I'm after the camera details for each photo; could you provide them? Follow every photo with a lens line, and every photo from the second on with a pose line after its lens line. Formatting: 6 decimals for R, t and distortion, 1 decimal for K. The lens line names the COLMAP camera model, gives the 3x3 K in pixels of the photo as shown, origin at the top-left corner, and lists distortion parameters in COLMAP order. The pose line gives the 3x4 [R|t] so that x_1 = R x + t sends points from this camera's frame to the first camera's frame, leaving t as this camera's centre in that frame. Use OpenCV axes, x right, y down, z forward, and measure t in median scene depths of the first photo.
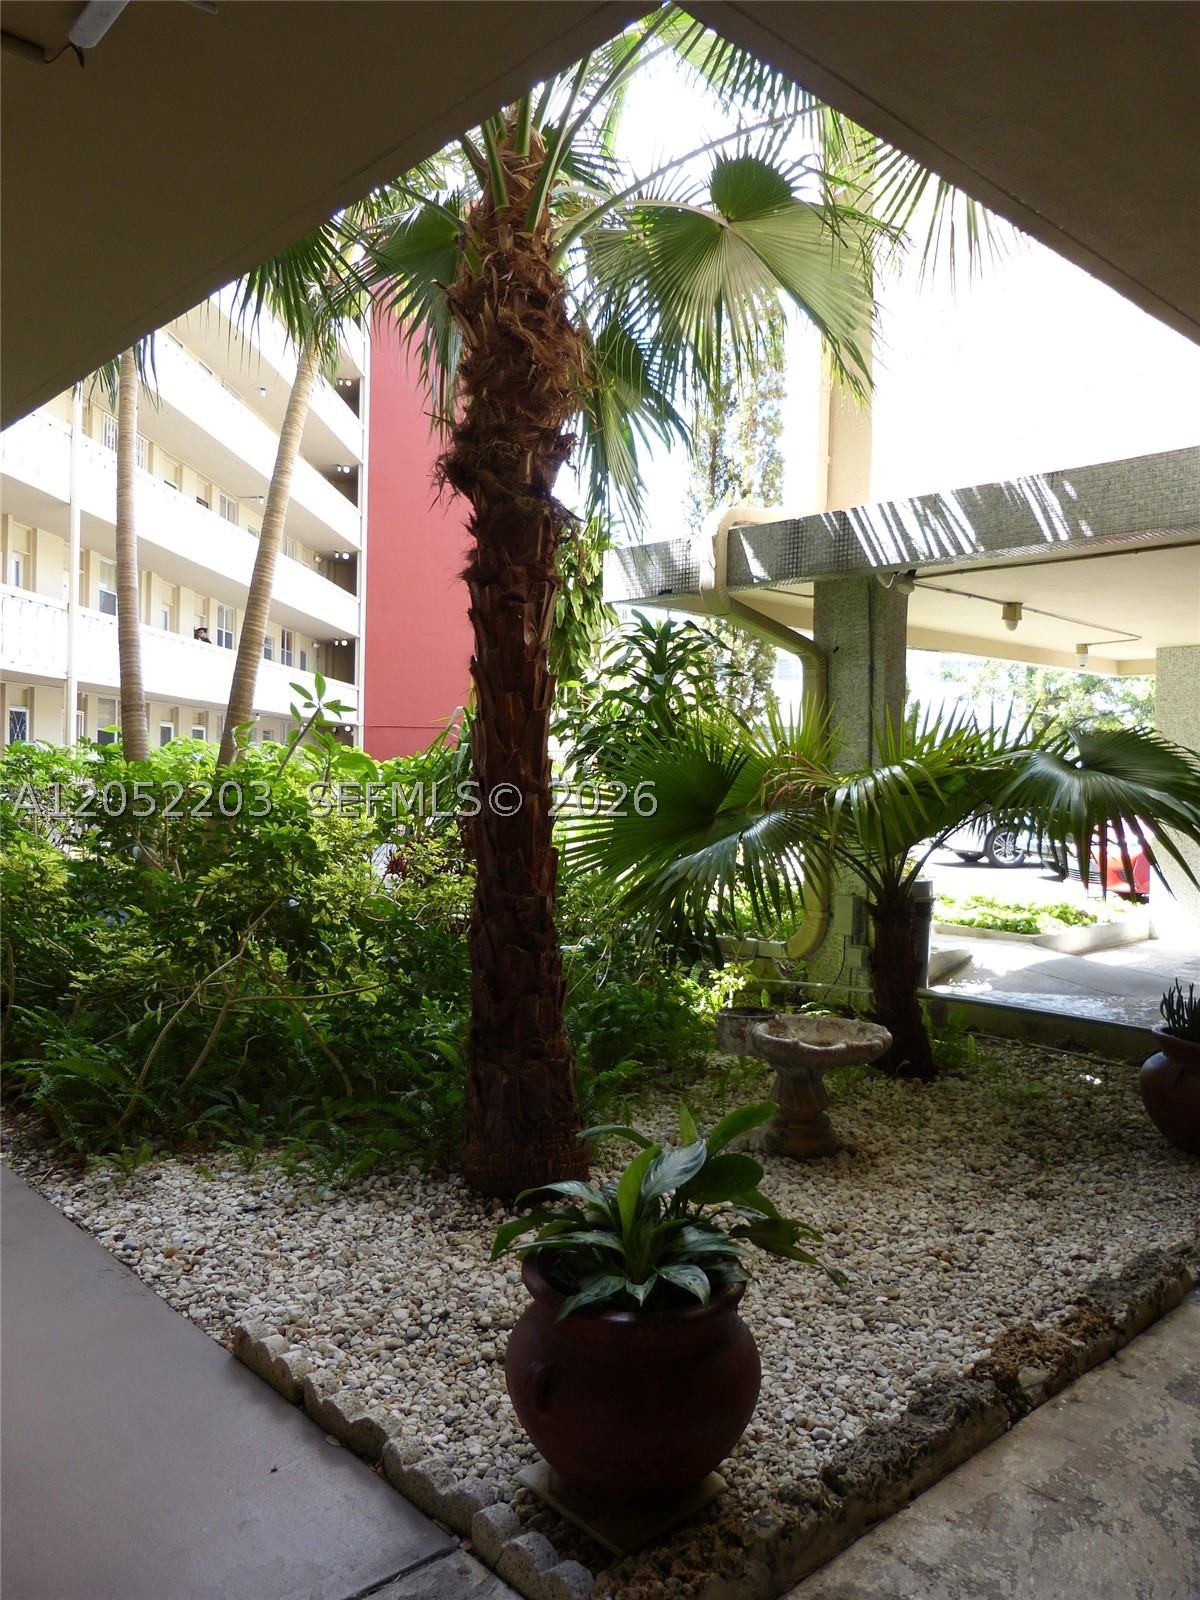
lens RADIAL K [[1197.6, 0, 604.6], [0, 1197.6, 788.2], [0, 0, 1]] dist [-0.040061, 0.032227]
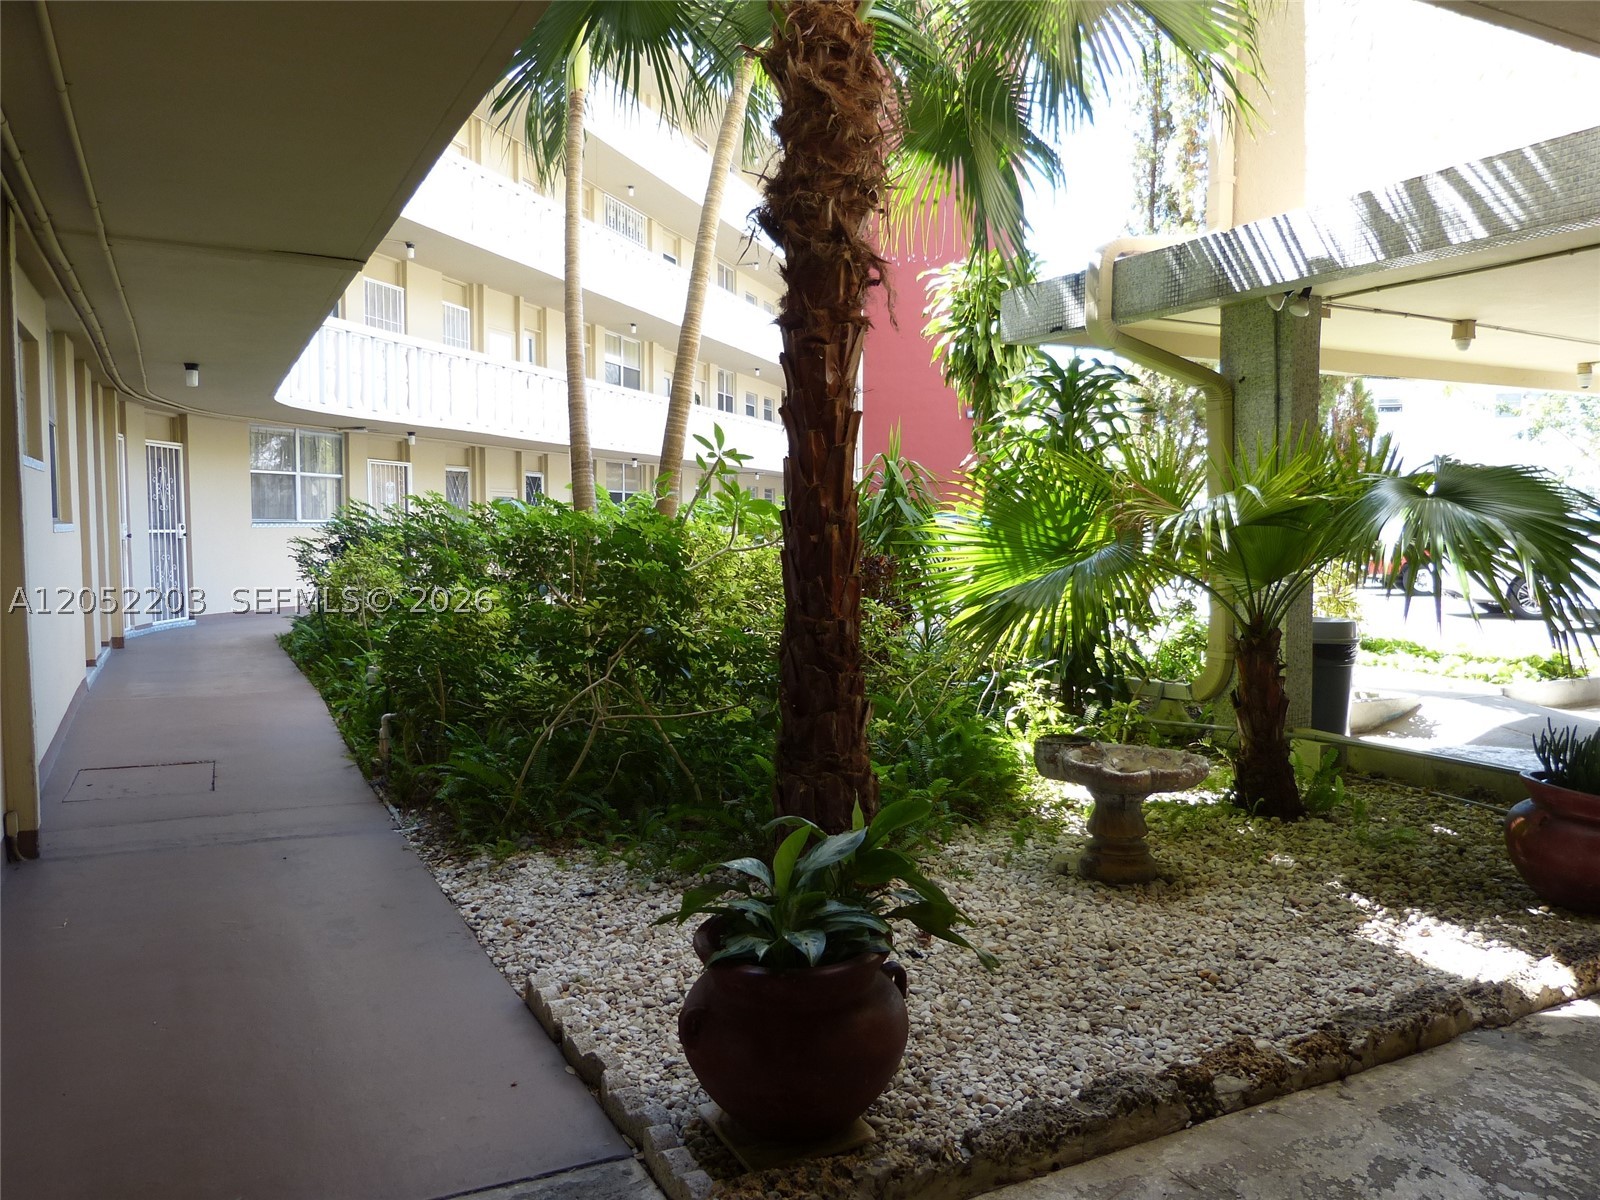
lens RADIAL K [[1197.6, 0, 799.1], [0, 1197.6, 595.9], [0, 0, 1]] dist [-0.040061, 0.032227]
pose [[0.966016, -0.003368, -0.258460, 0.172106], [0.014553, 0.999038, 0.041374, 0.021821], [0.258072, -0.043729, 0.965136, -0.032482]]
